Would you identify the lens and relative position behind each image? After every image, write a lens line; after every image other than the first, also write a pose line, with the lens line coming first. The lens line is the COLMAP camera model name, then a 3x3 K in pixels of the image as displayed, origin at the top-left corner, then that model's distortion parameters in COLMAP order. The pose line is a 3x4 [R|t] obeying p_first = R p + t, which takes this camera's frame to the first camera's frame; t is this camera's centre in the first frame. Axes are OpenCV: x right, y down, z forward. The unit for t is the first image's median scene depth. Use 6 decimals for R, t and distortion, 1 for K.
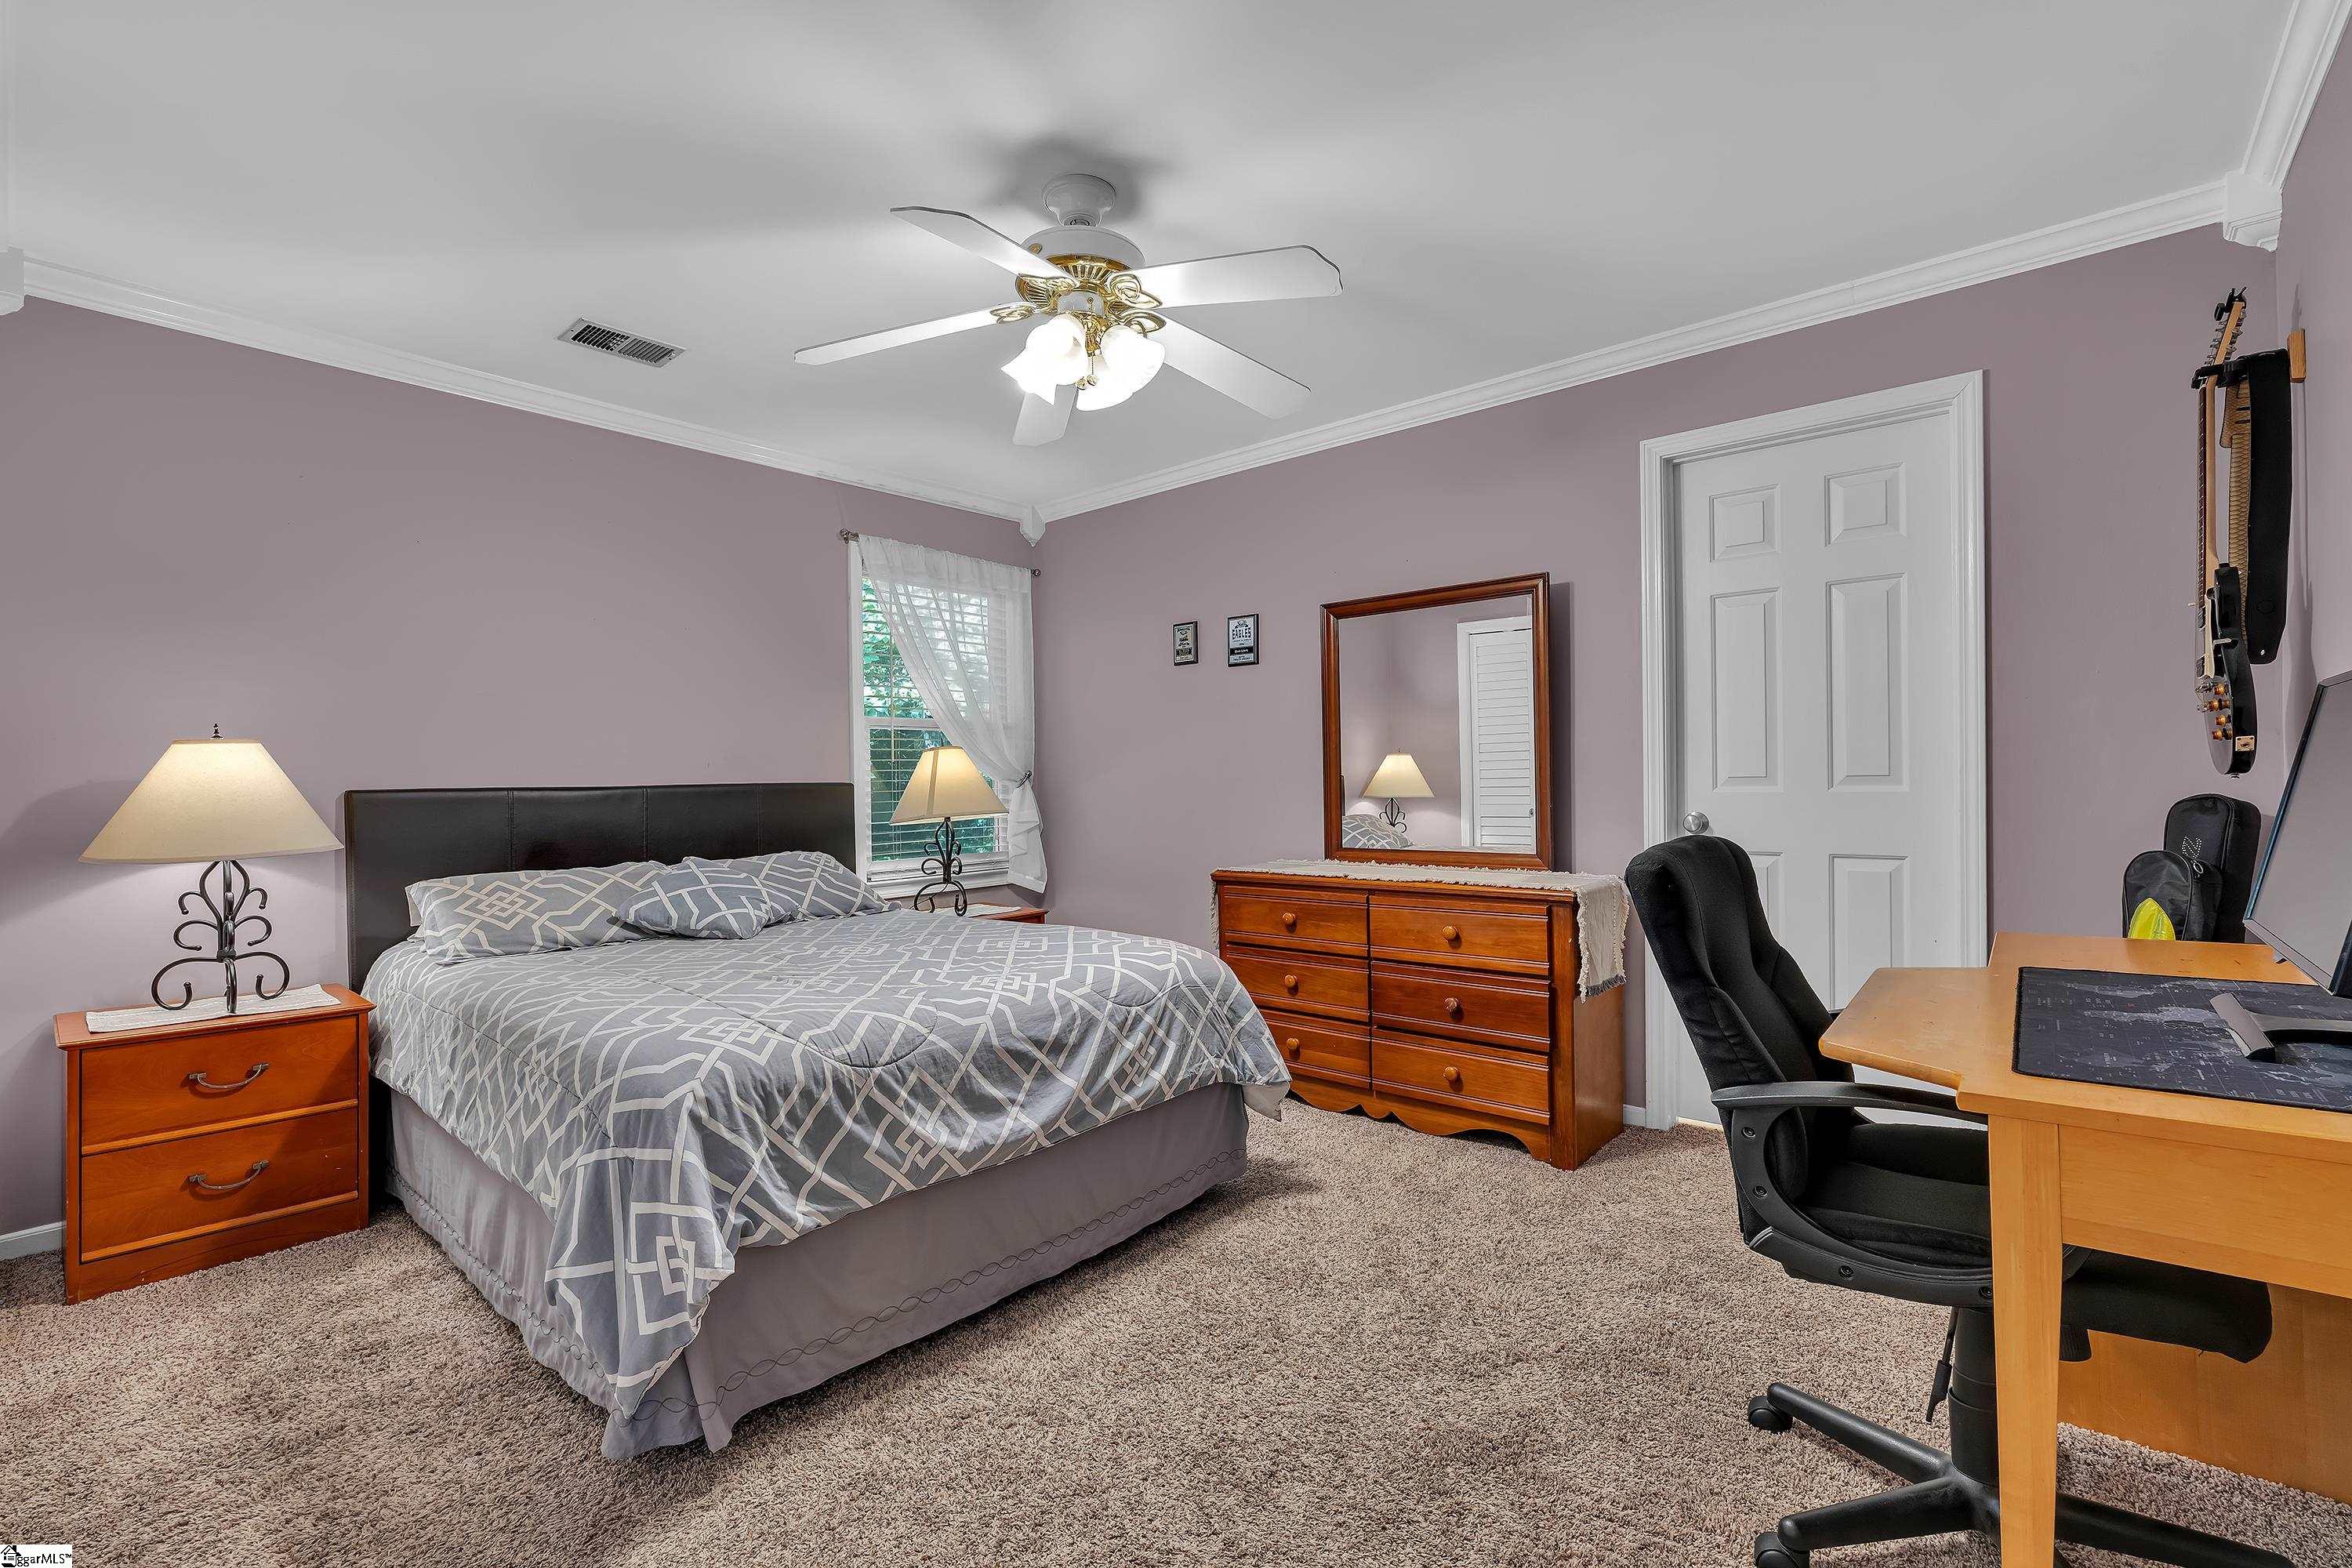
lens RADIAL K [[1018.2, 0, 1172.3], [0, 1018.2, 788.5], [0, 0, 1]] dist [-0.000616, -0.000095]
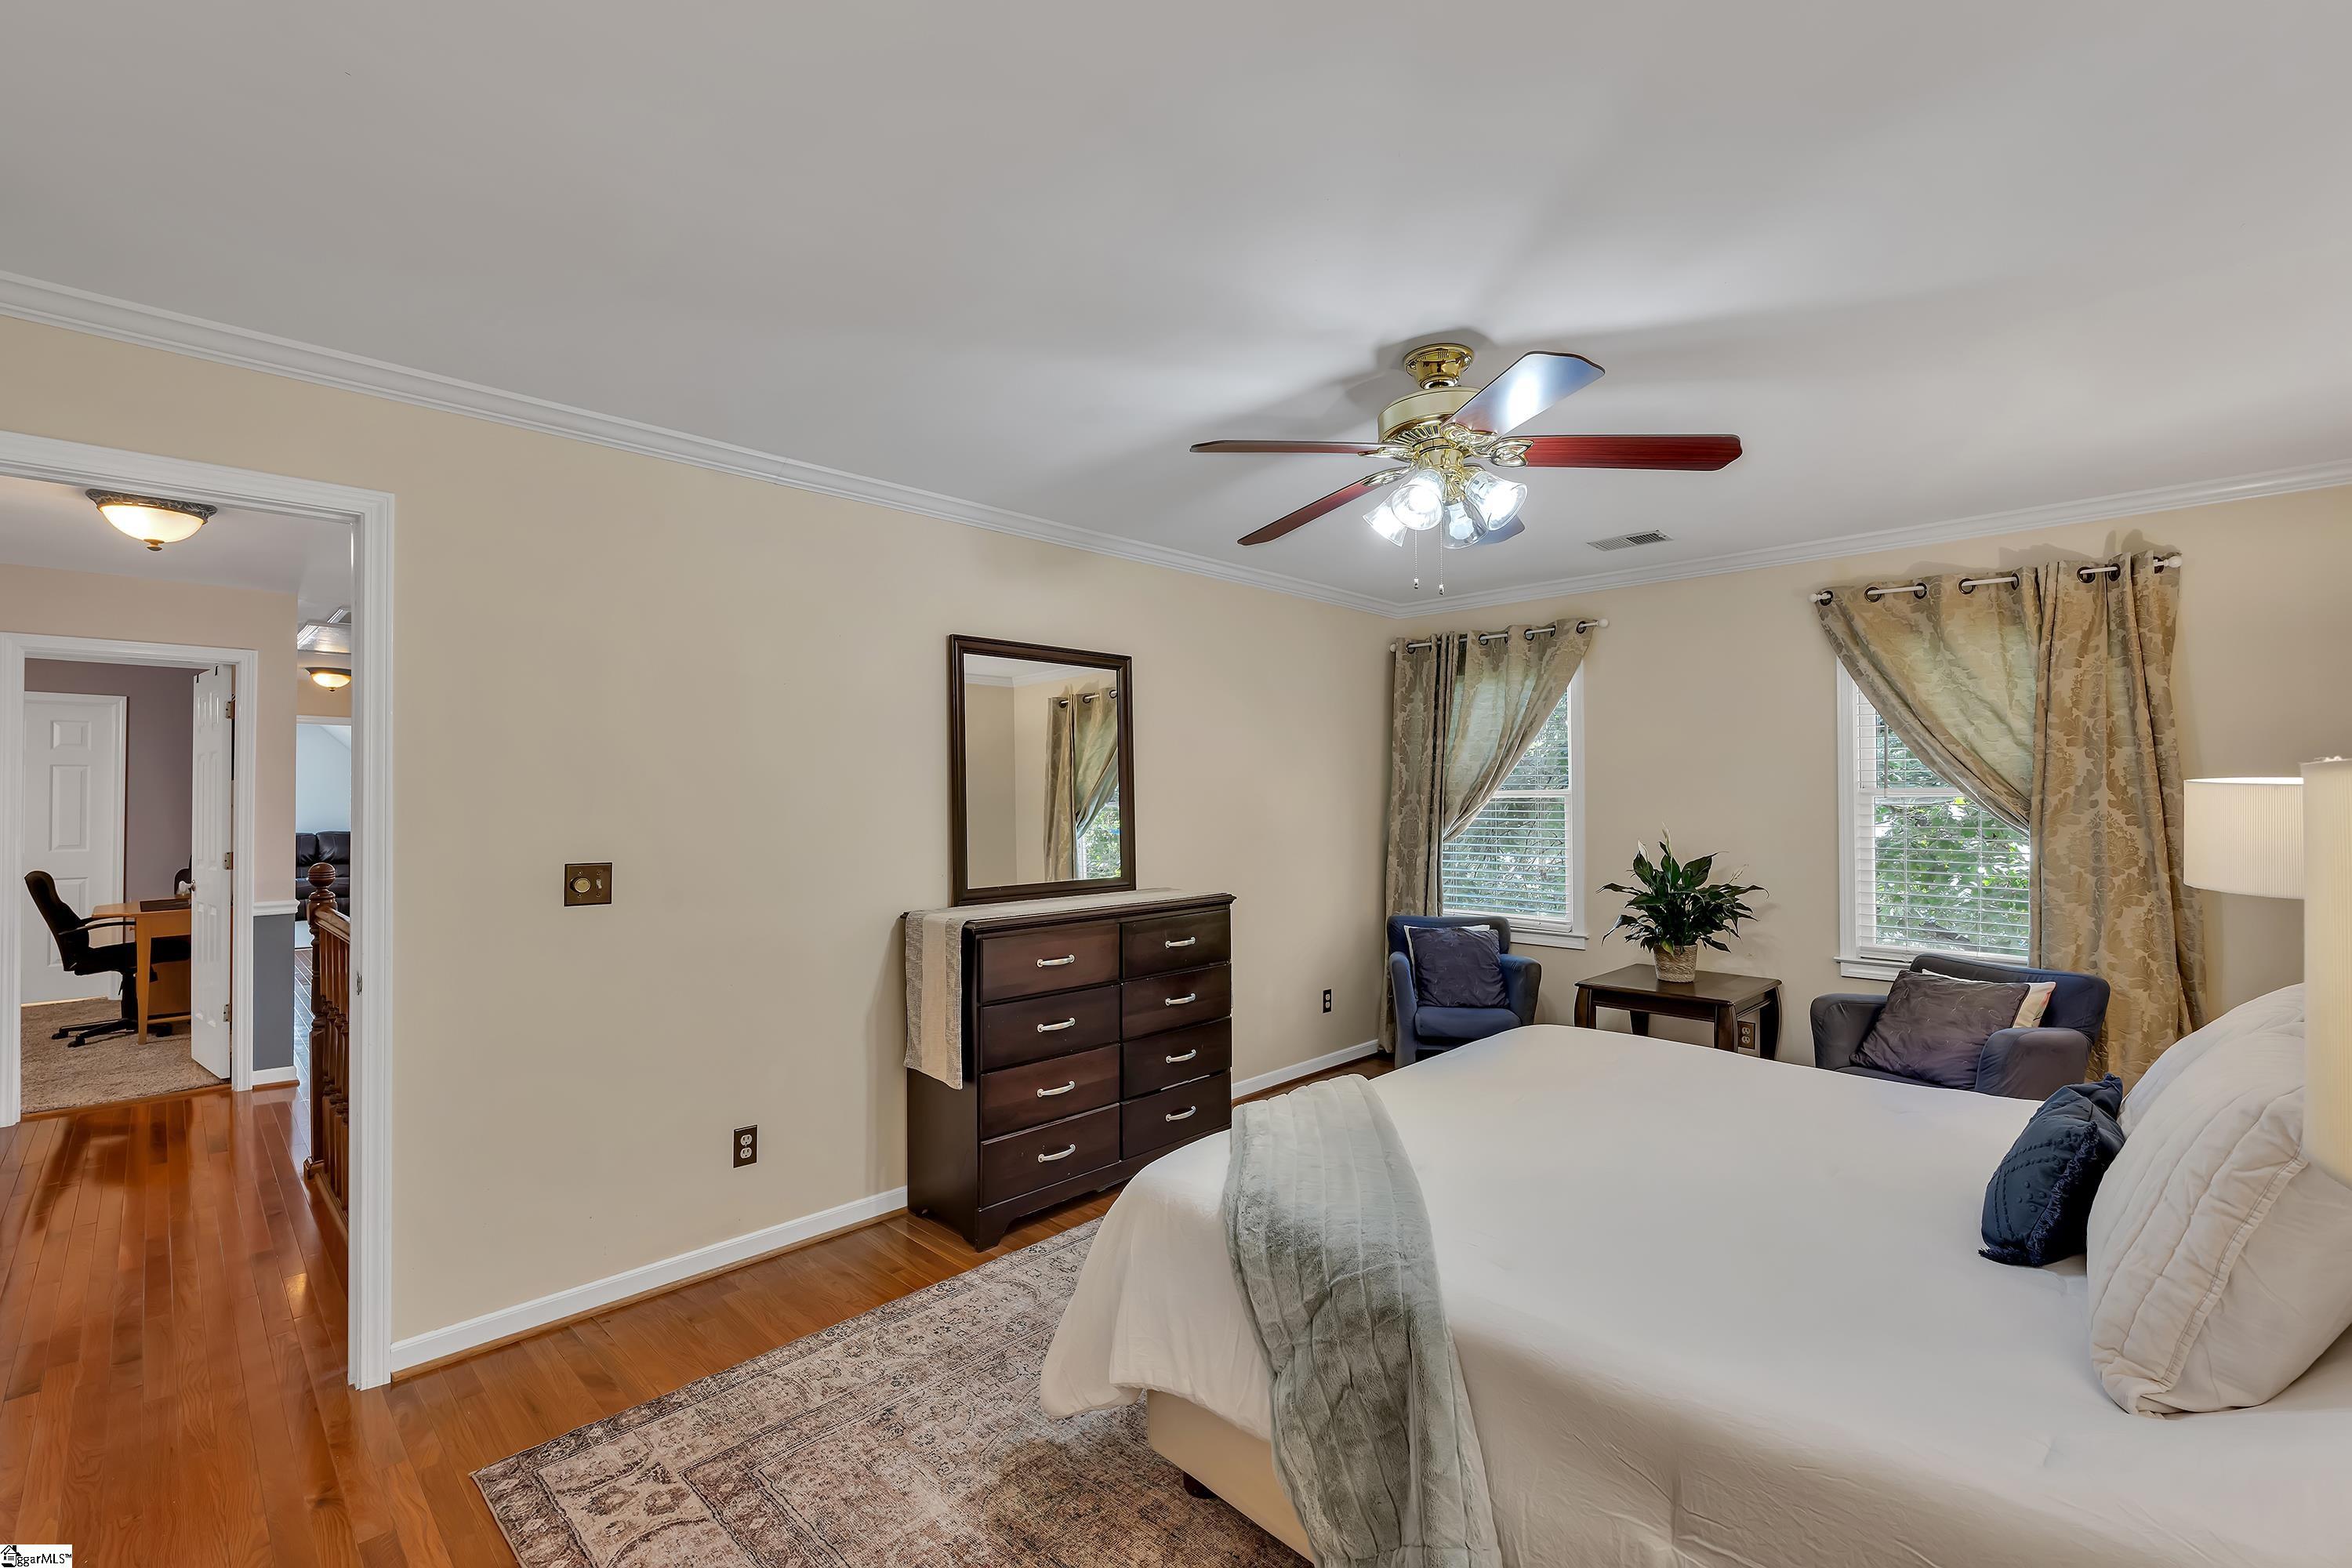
lens RADIAL K [[1018.2, 0, 1172.3], [0, 1018.2, 788.5], [0, 0, 1]] dist [-0.000616, -0.000095]
pose [[0.074197, 0.021900, 0.997003, -1.590466], [0.000665, 0.999758, -0.022010, -0.095022], [-0.997243, 0.002296, 0.074164, -1.858820]]
